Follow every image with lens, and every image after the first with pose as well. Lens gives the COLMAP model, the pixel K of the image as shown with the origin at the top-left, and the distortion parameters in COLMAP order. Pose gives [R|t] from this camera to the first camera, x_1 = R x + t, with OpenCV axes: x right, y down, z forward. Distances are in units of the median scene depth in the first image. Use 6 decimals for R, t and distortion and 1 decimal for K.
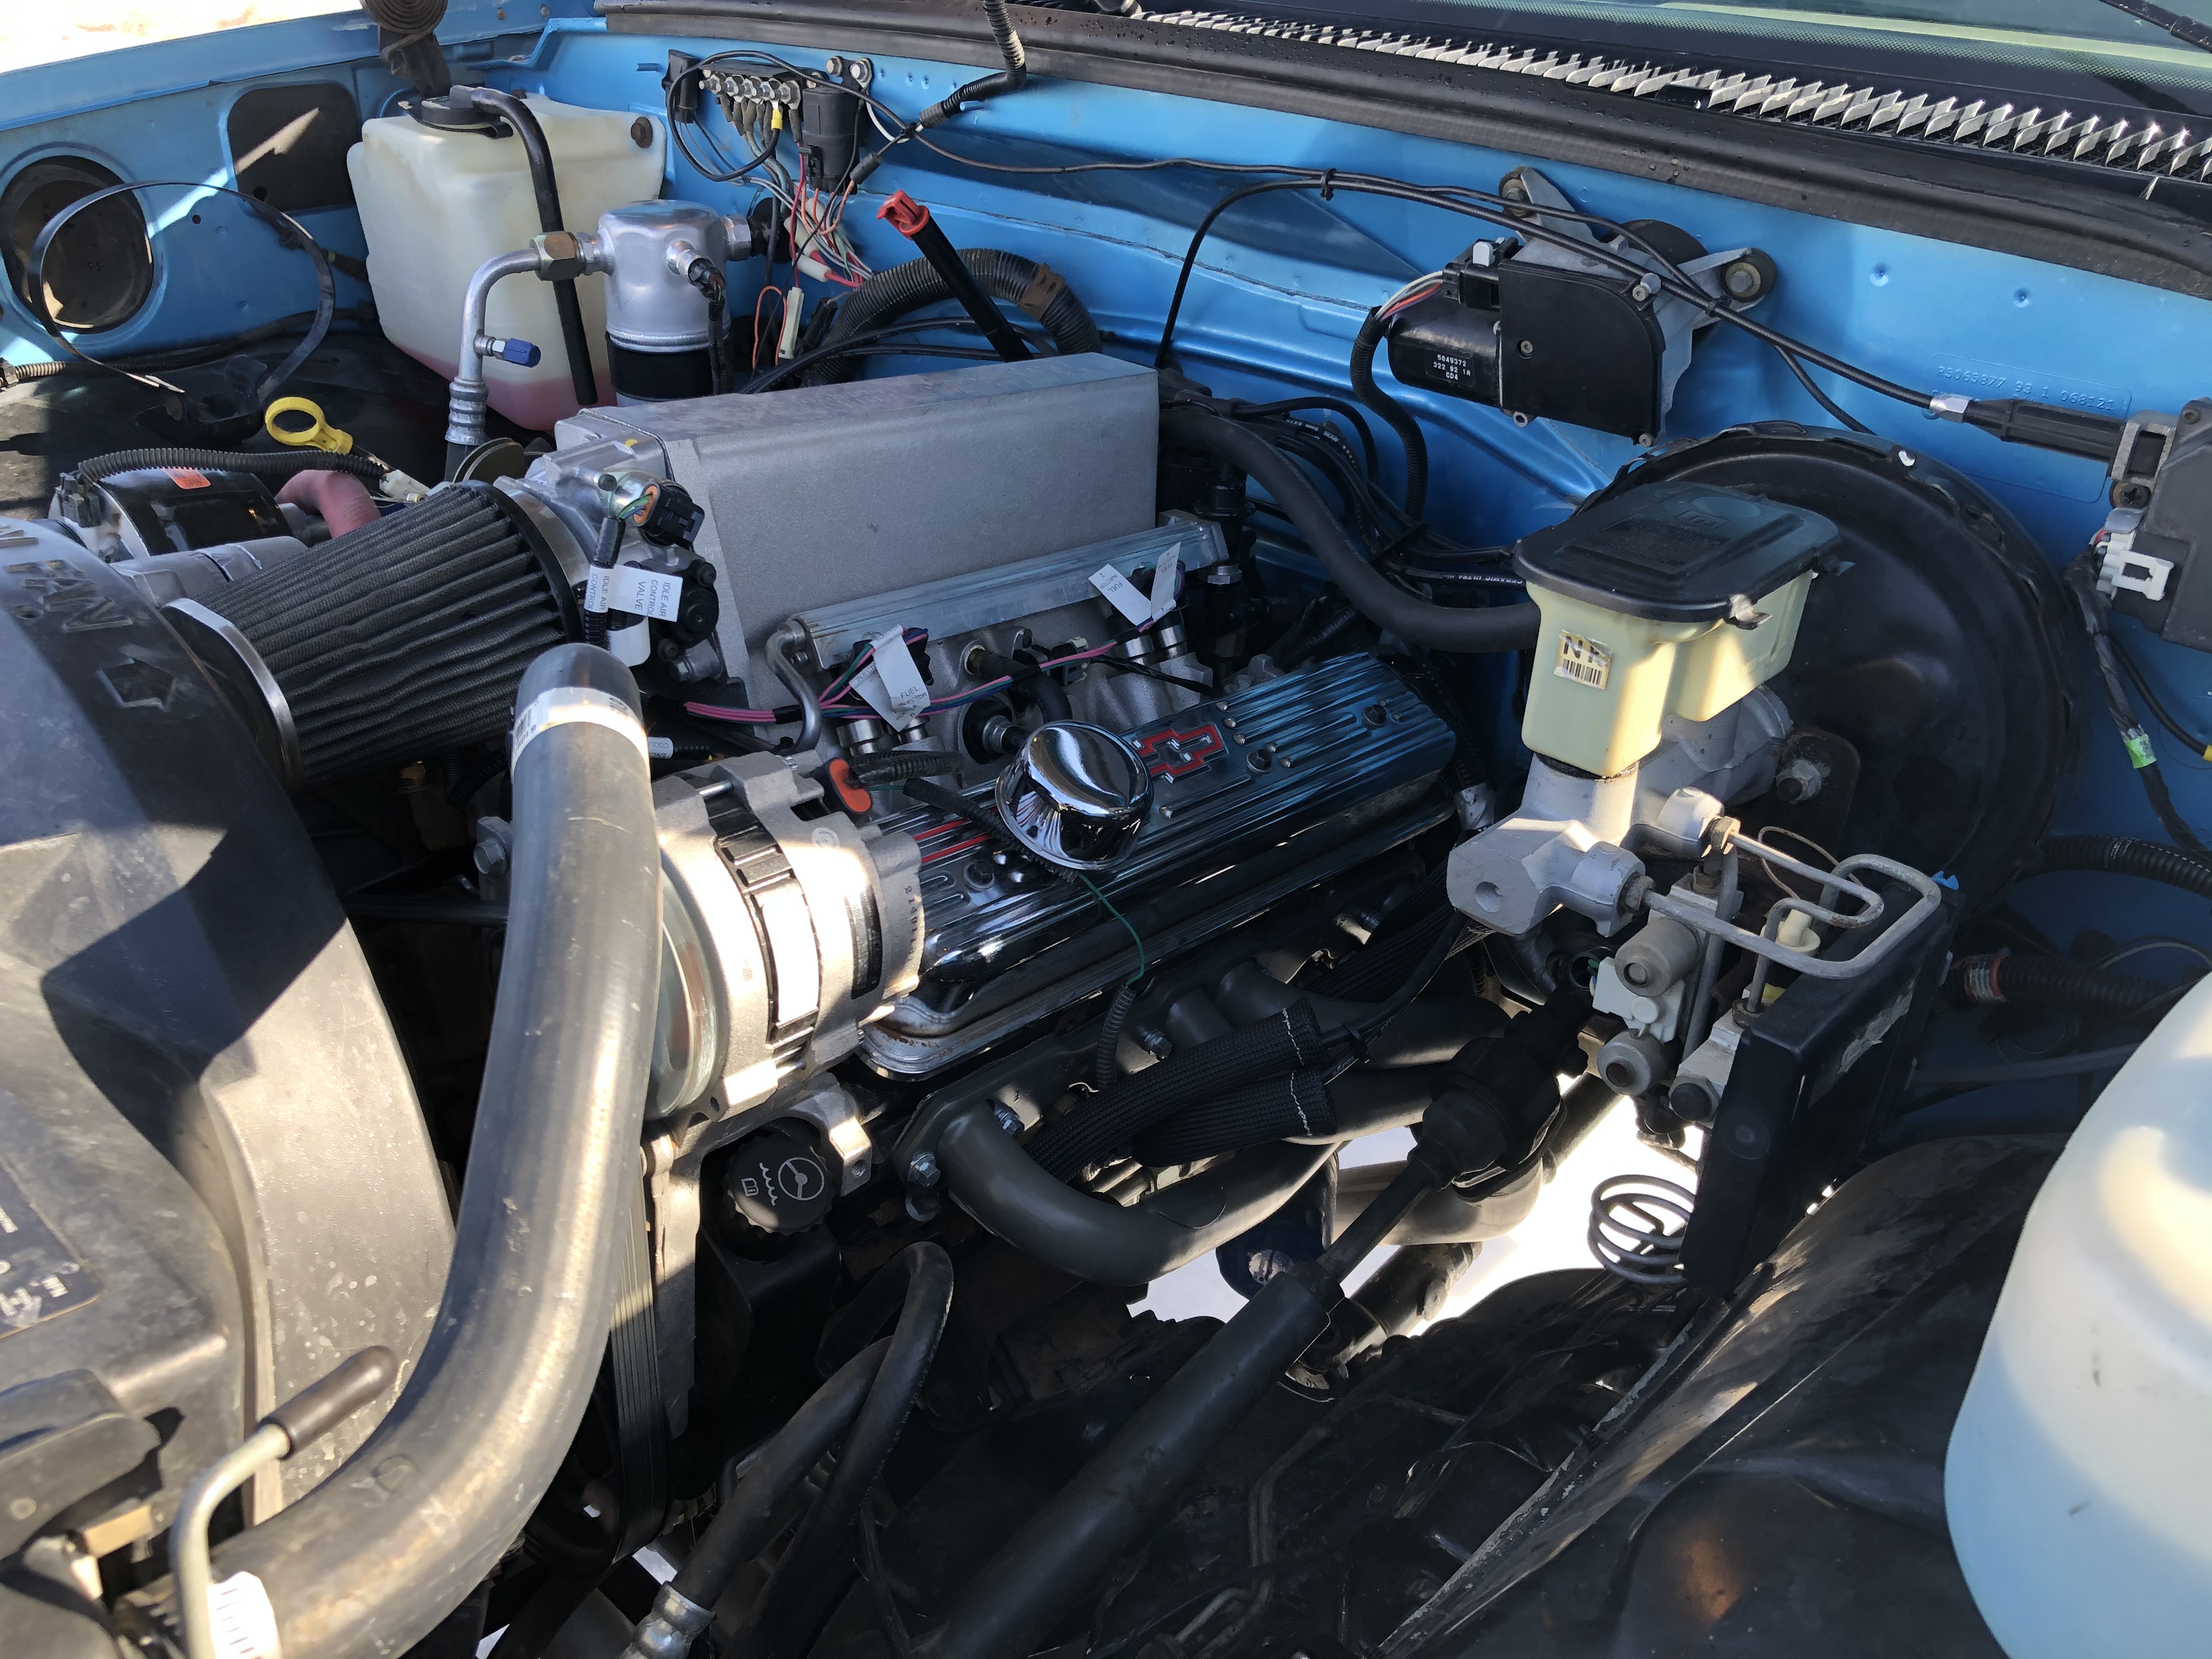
lens RADIAL K [[1872.2, 0, 1071.6], [0, 1872.2, 832.3], [0, 0, 1]] dist [-0.009744, -0.004152]
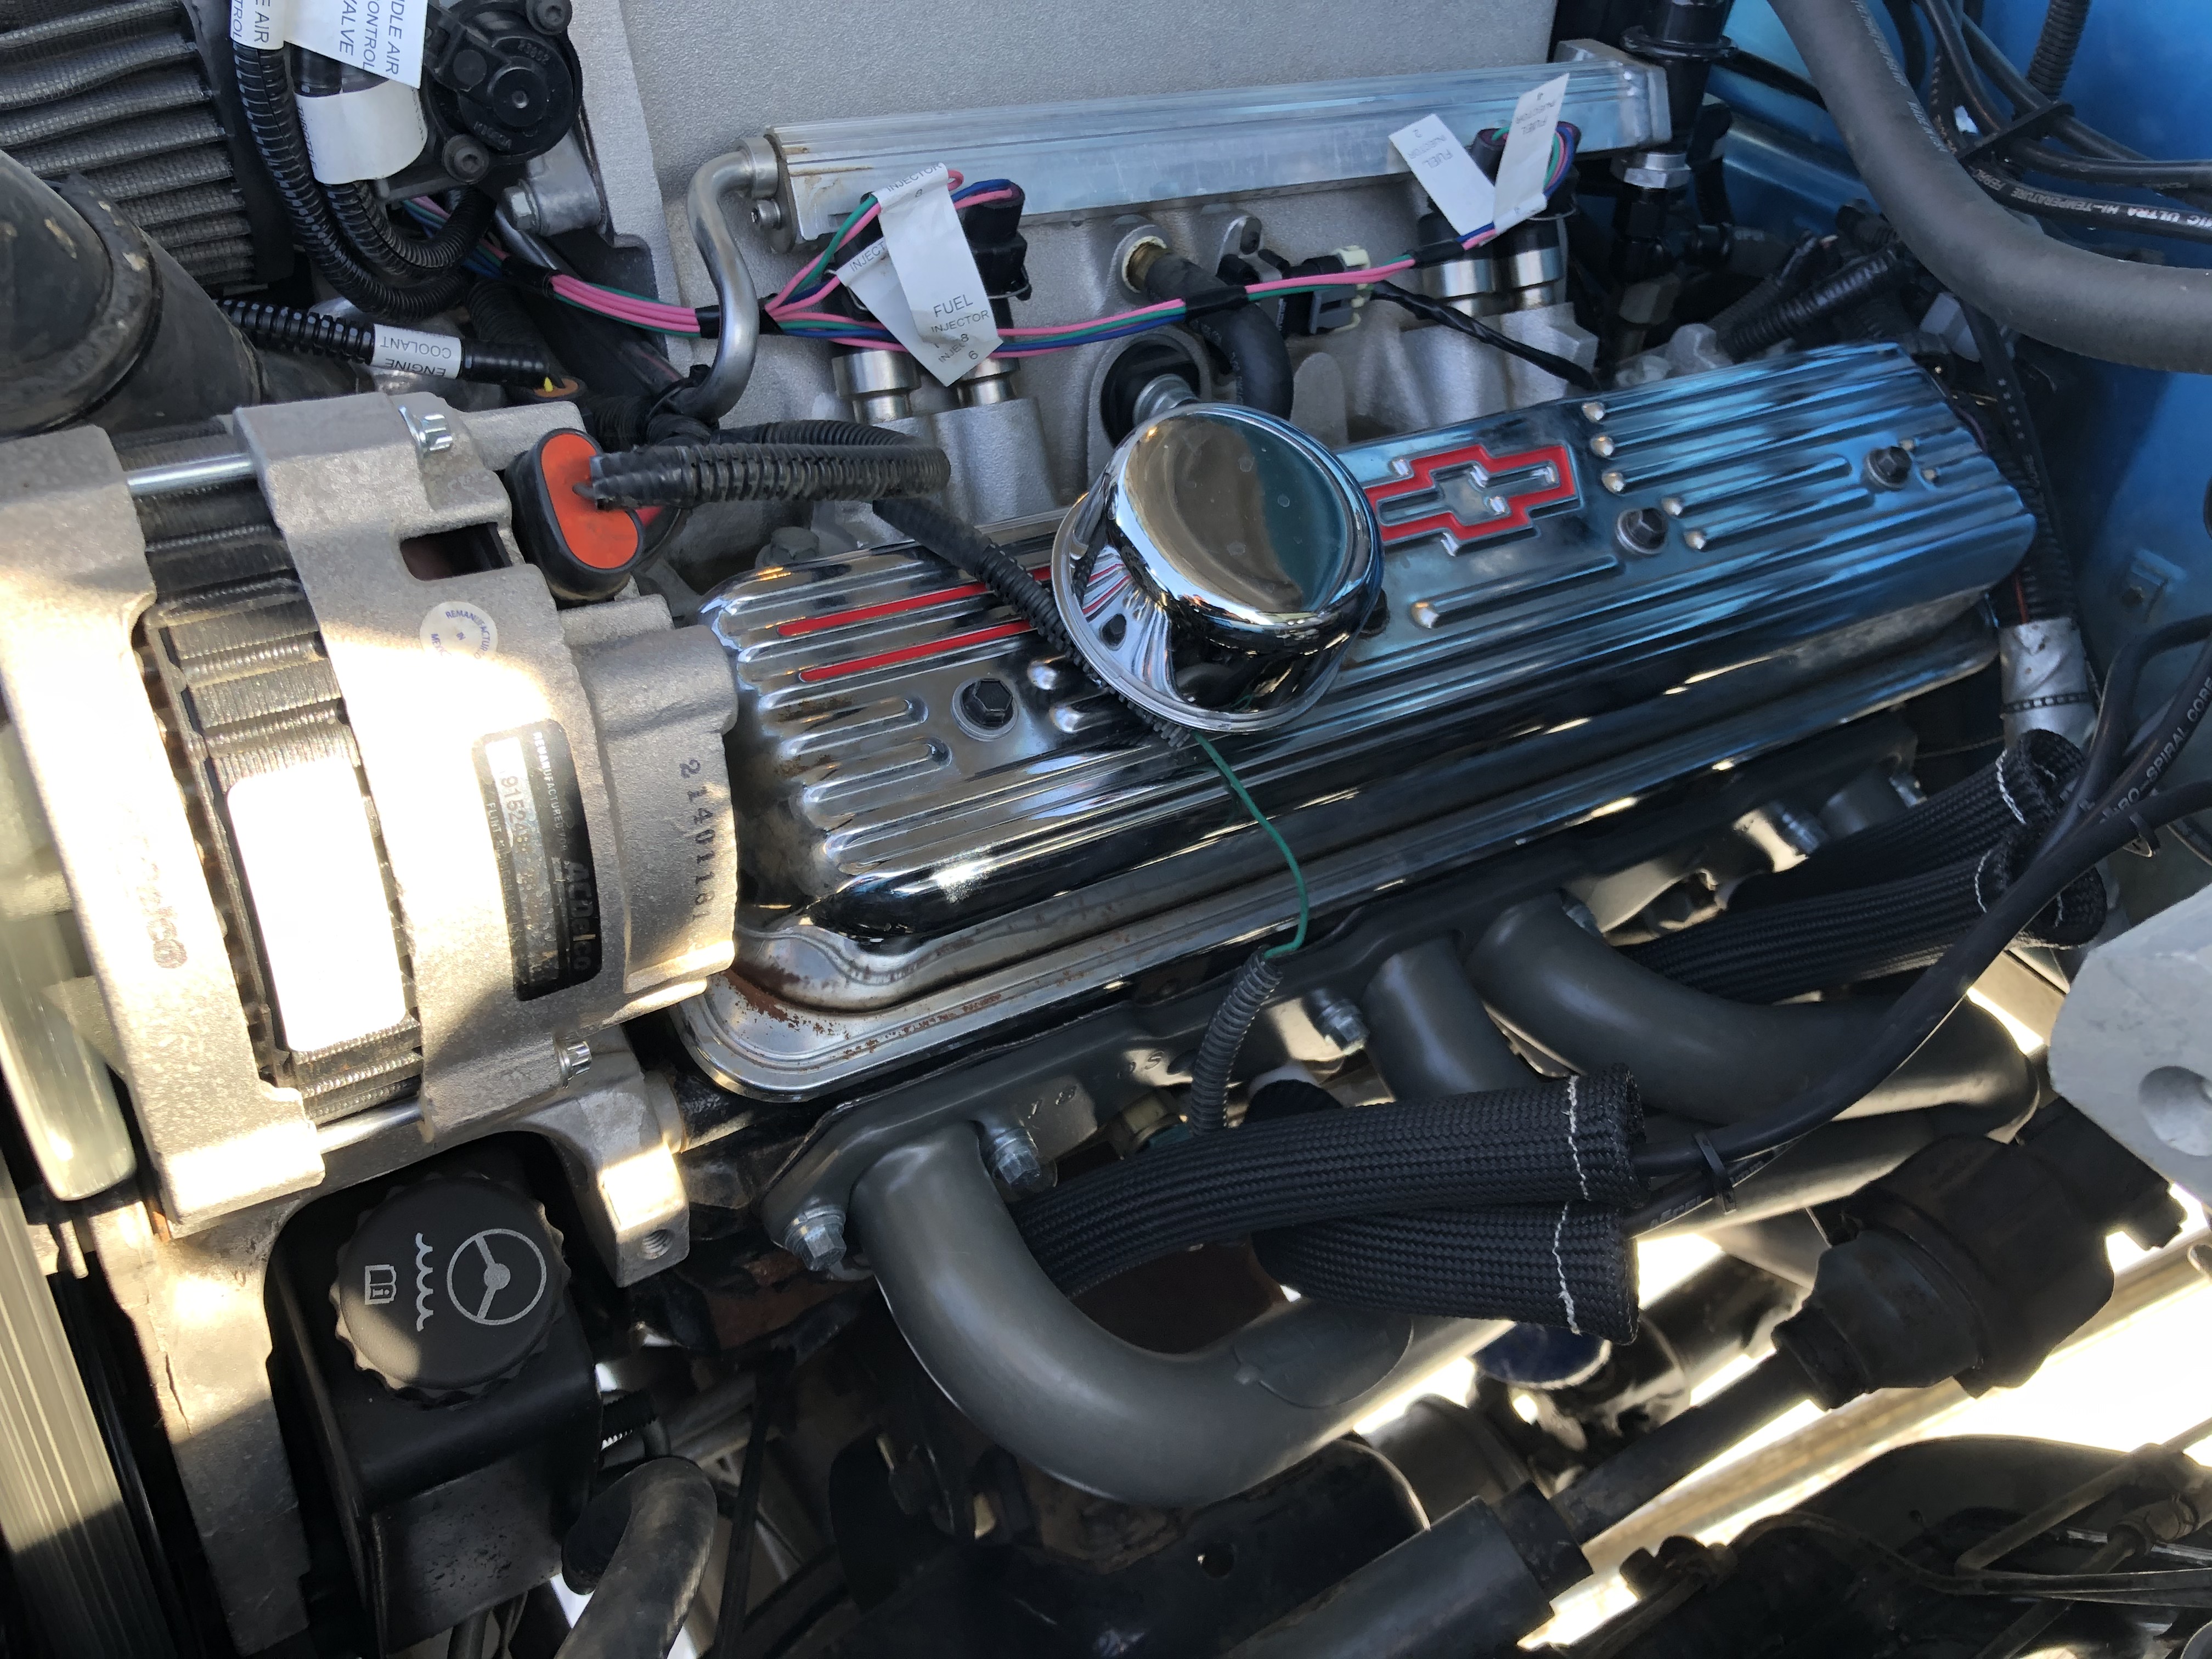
lens RADIAL K [[1872.2, 0, 1071.6], [0, 1872.2, 832.3], [0, 0, 1]] dist [-0.009744, -0.004152]
pose [[0.966996, 0.175623, -0.184593, 0.055214], [-0.137600, 0.969719, 0.201772, -0.037639], [0.214439, -0.169713, 0.961880, 0.431624]]
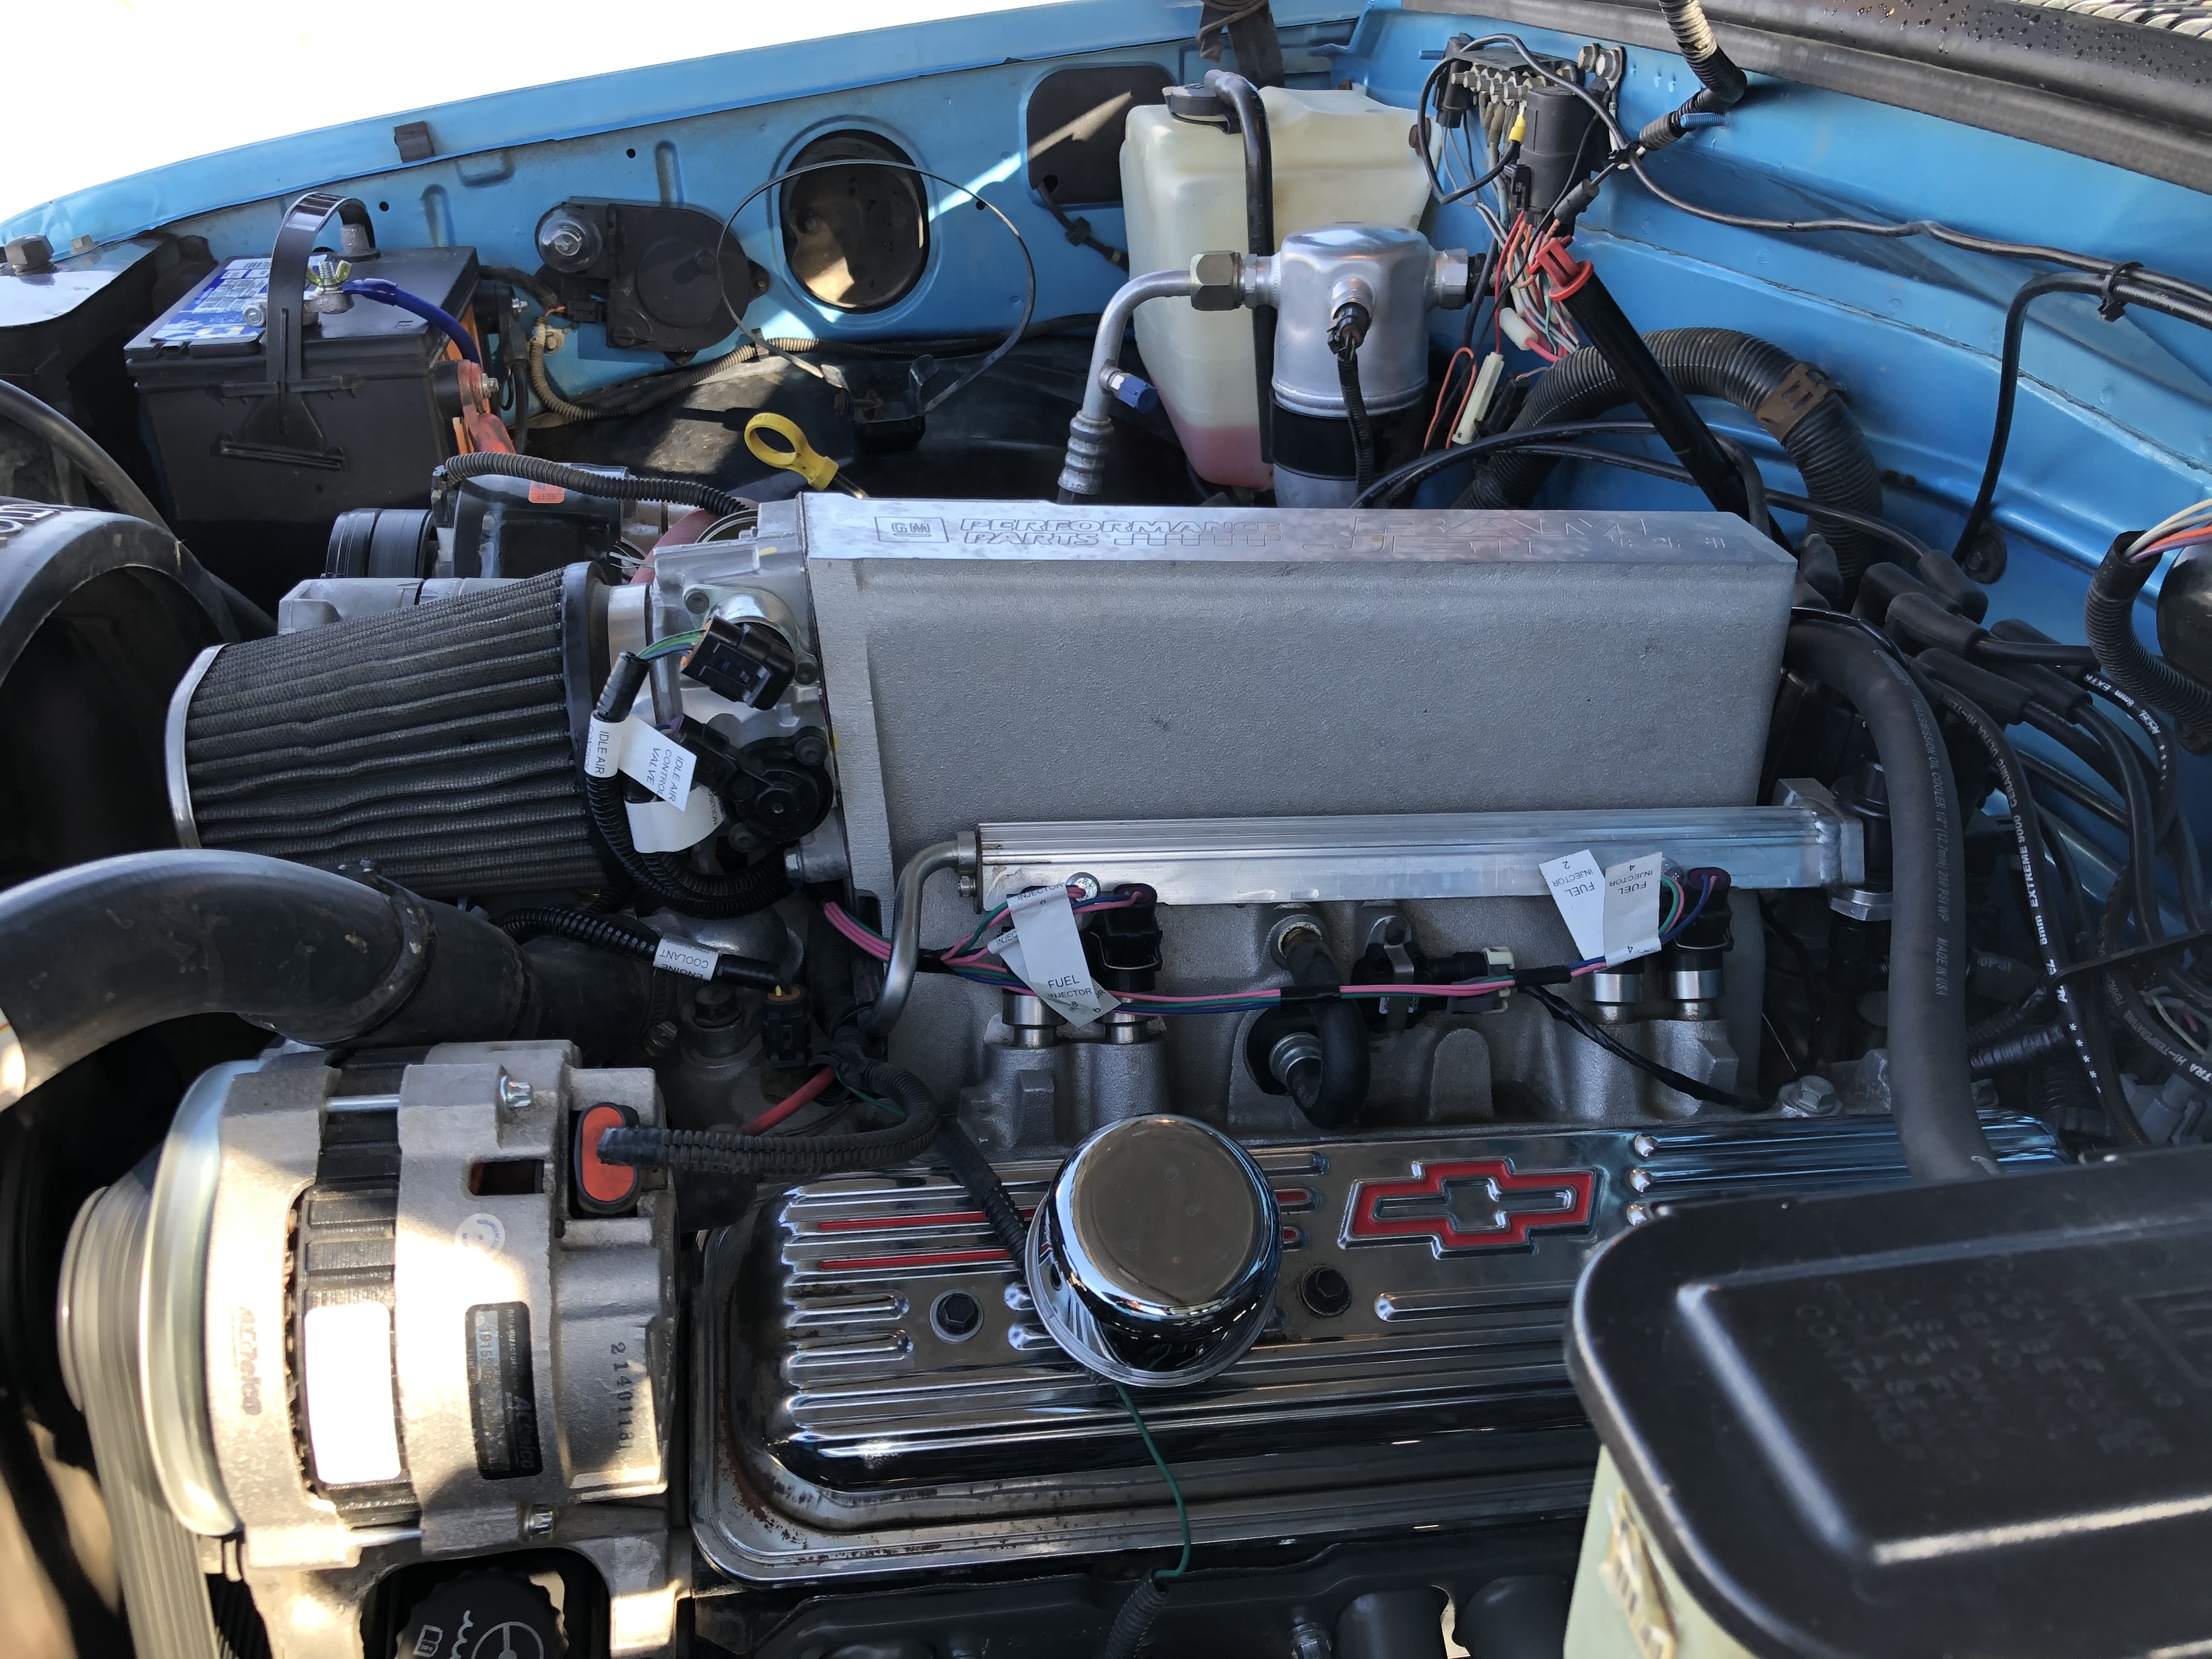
lens RADIAL K [[1824.5, 0, 1041.2], [0, 1824.5, 787.3], [0, 0, 1]] dist [0.035538, -0.005849]
pose [[0.774848, 0.254958, -0.578453, 0.233671], [-0.263412, 0.962053, 0.071187, -0.163775], [0.574652, 0.097212, 0.812604, 0.402307]]
